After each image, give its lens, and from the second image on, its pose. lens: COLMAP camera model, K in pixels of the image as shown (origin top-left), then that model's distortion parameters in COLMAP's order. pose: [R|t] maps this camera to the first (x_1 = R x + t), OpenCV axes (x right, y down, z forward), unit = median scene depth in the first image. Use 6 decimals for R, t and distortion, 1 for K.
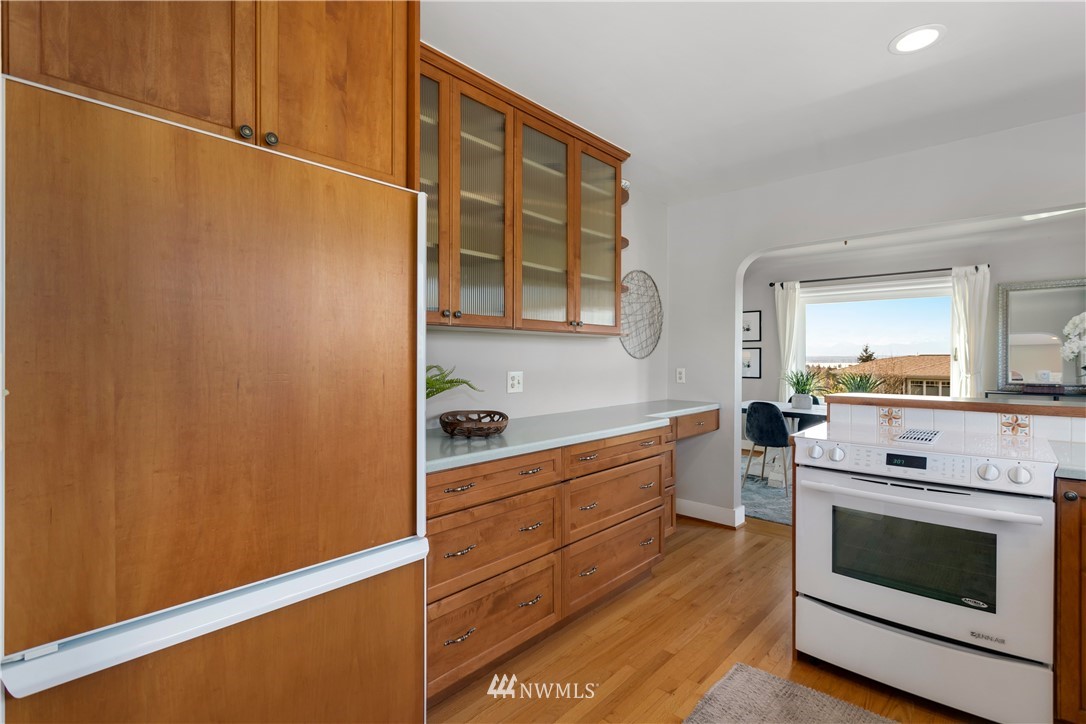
lens RADIAL K [[514.8, 0, 546.1], [0, 514.8, 357.0], [0, 0, 1]] dist [0.001864, 0.000034]
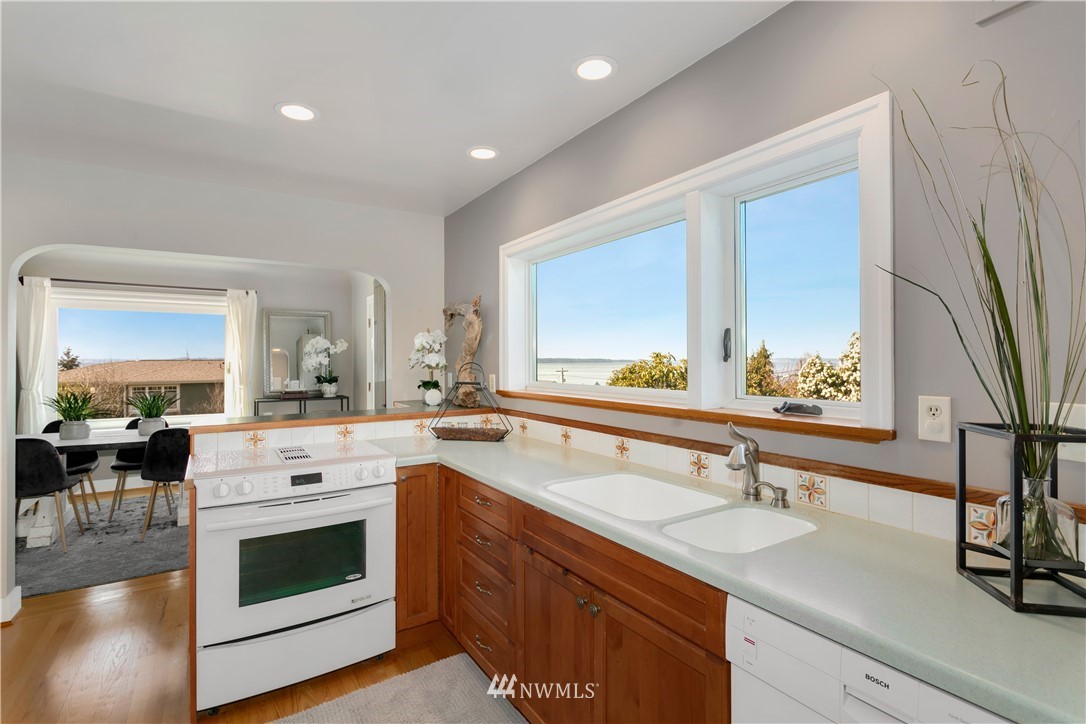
lens RADIAL K [[514.8, 0, 546.1], [0, 514.8, 357.0], [0, 0, 1]] dist [0.001864, 0.000034]
pose [[0.260782, 0.001403, 0.965397, -0.112737], [0.005098, 0.999983, -0.002830, -0.026928], [-0.965384, 0.005659, 0.260771, 0.073026]]
